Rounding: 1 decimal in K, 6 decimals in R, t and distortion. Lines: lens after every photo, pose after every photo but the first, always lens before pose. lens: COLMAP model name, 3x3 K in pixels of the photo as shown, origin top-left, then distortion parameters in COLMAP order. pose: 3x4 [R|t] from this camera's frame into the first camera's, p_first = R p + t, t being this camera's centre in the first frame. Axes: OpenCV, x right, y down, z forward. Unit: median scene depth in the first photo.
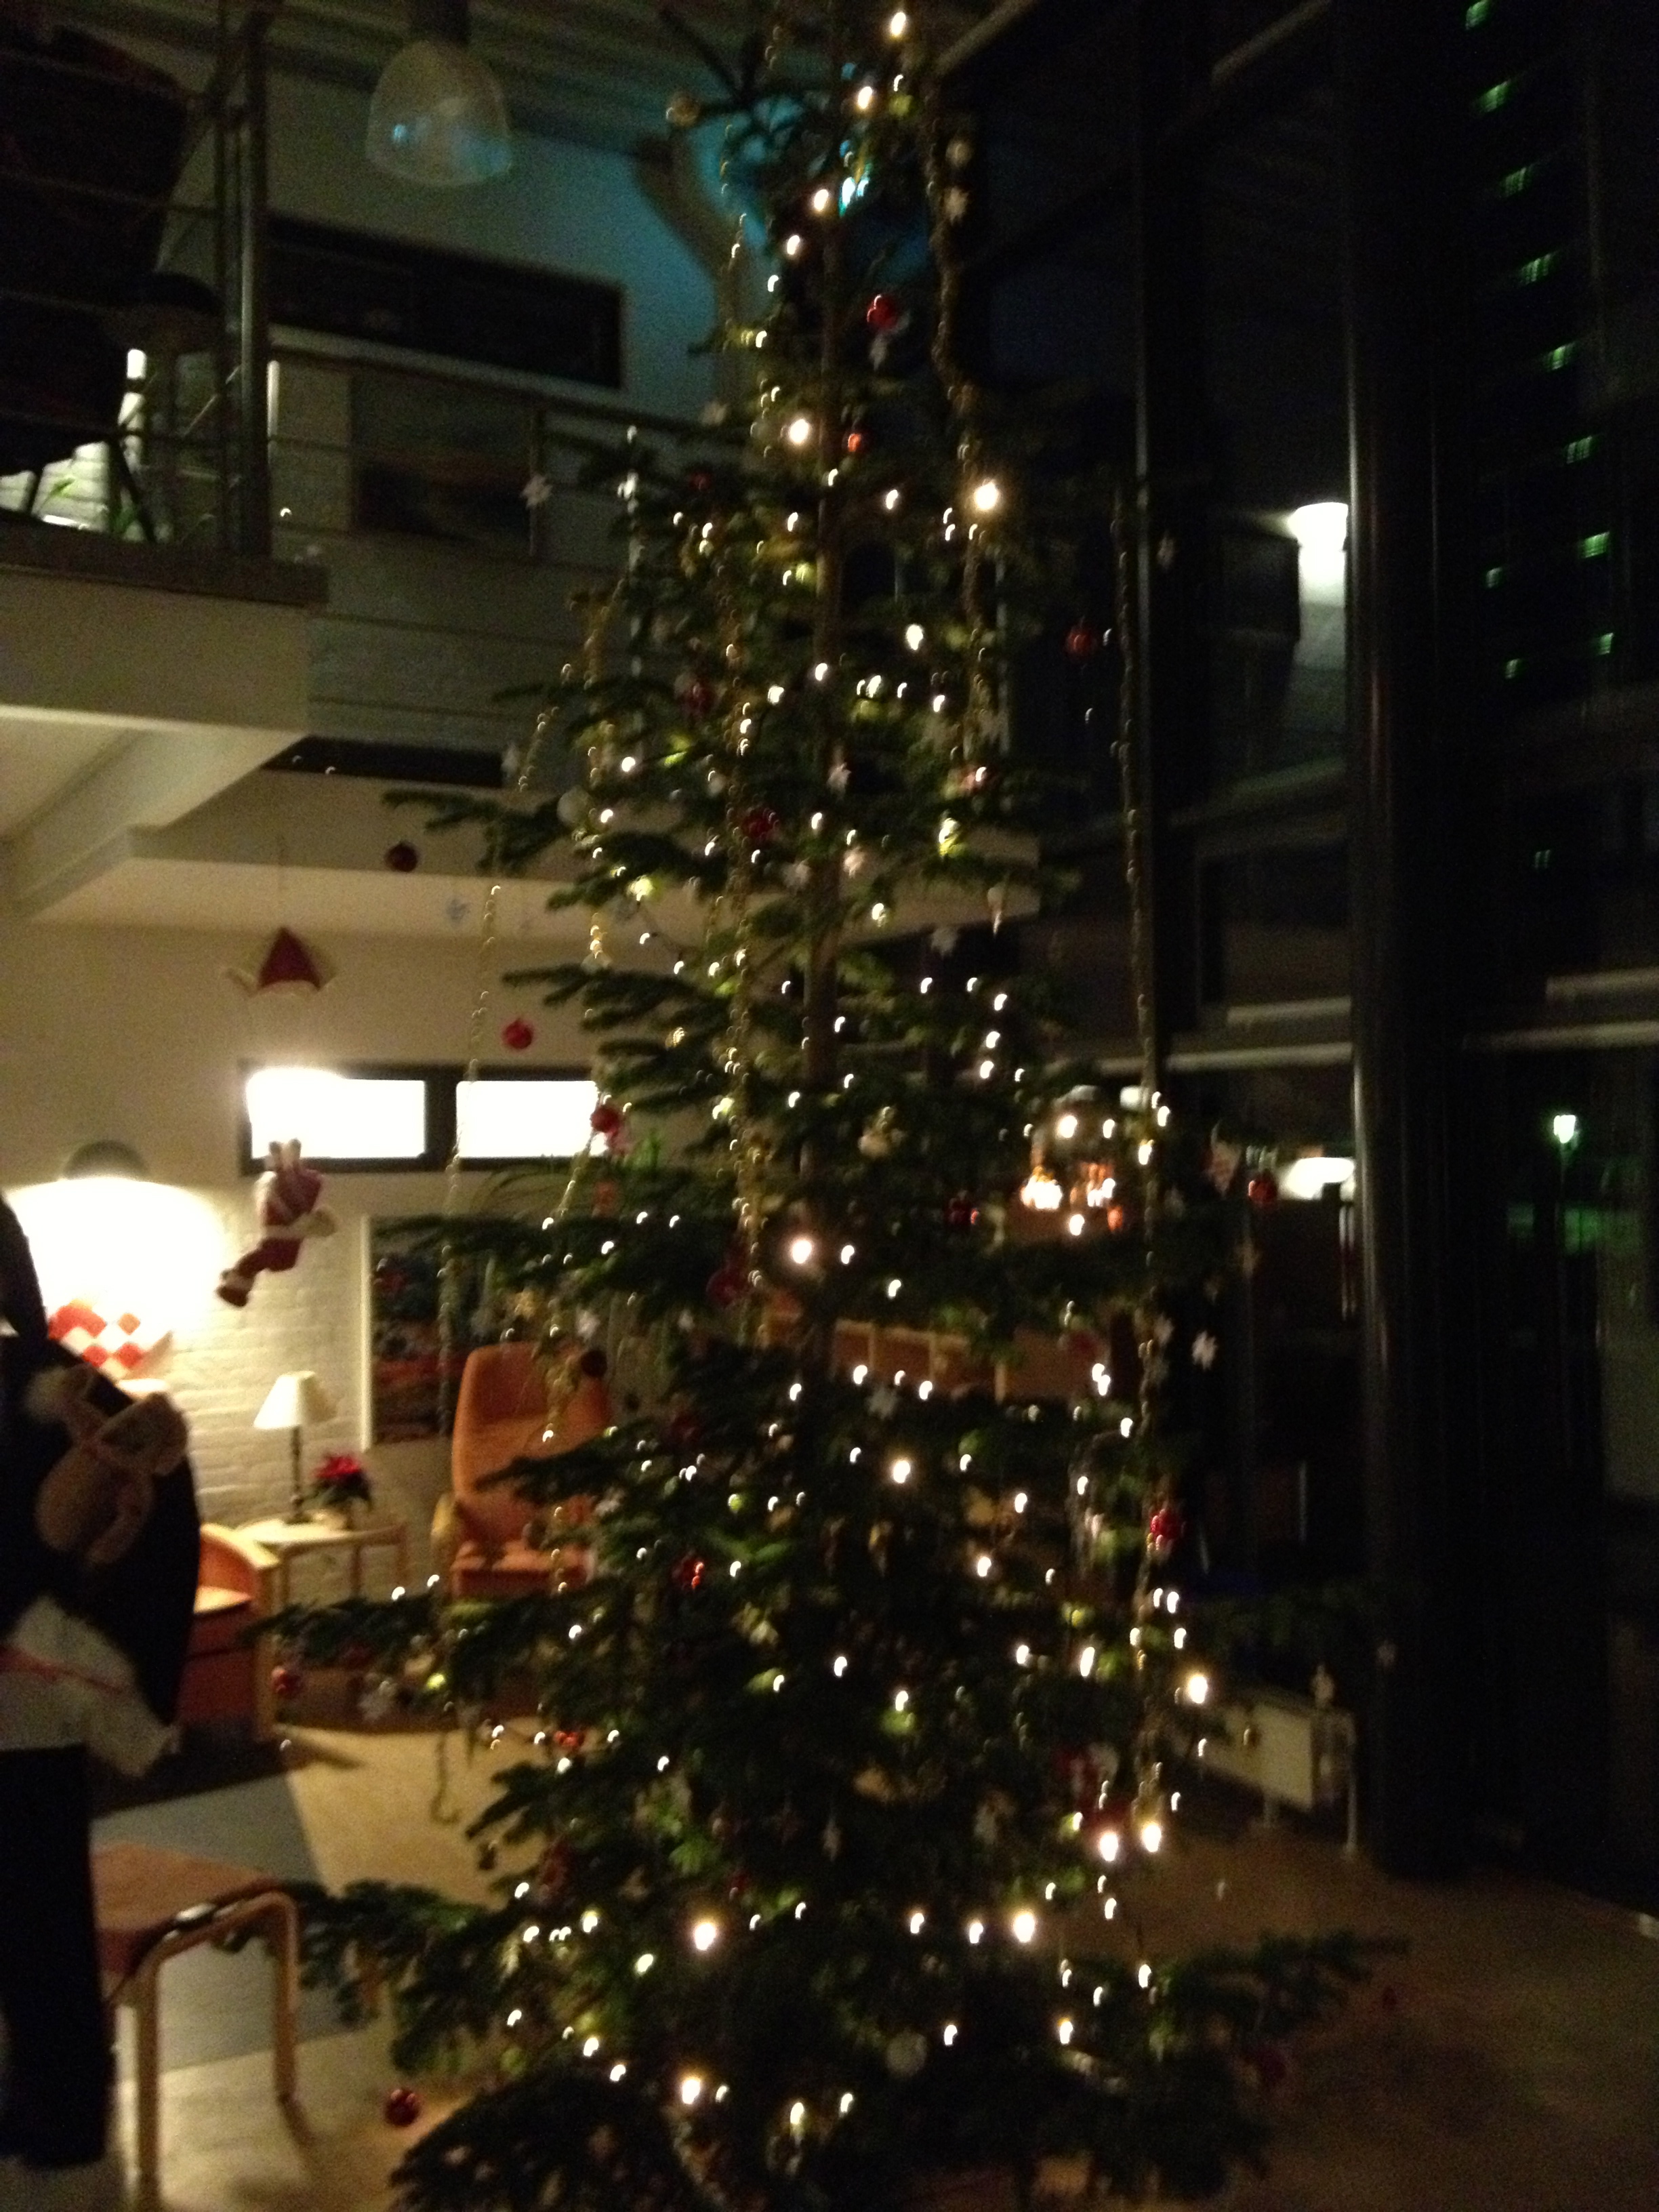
lens RADIAL K [[2199.0, 0, 829.5], [0, 2199.0, 1106.0], [0, 0, 1]] dist [0.070988, -0.011016]
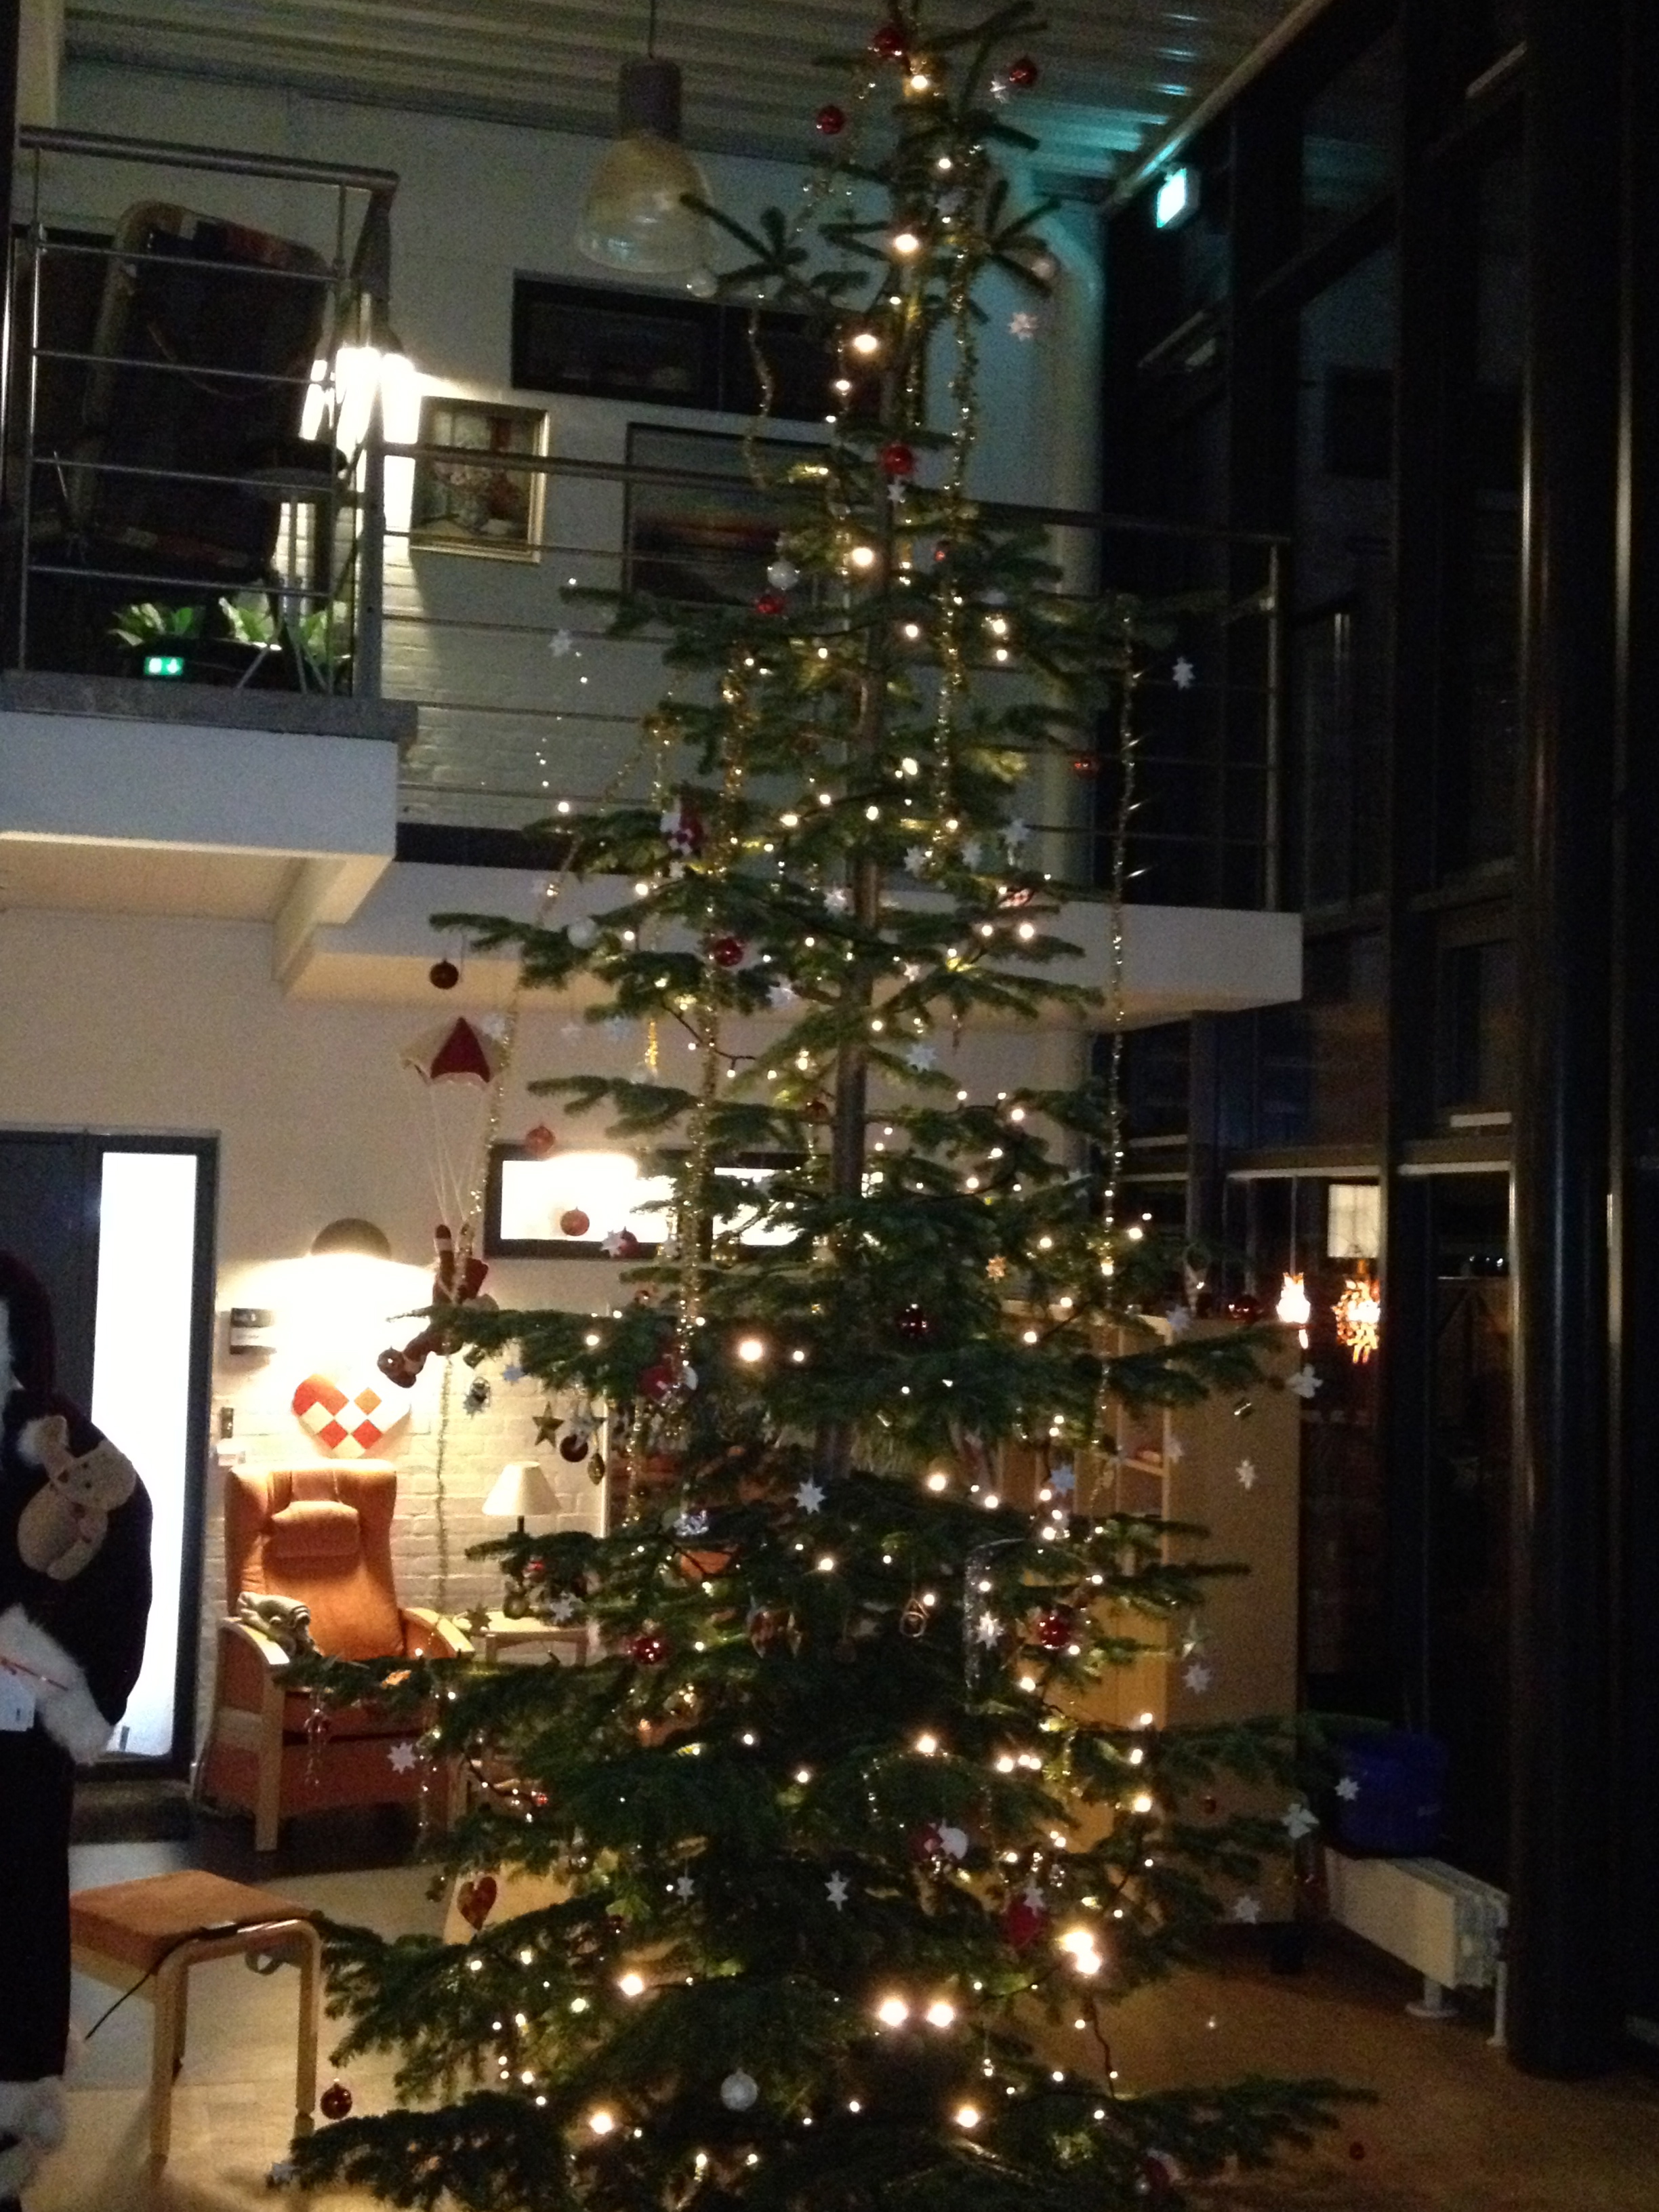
lens RADIAL K [[2847.9, 0, 827.7], [0, 2847.9, 1081.5], [0, 0, 1]] dist [0.111780, -0.013669]
pose [[0.961669, 0.017837, -0.273633, 0.360893], [-0.026637, 0.999239, -0.028479, -0.023537], [0.272917, 0.034676, 0.961412, -0.291526]]
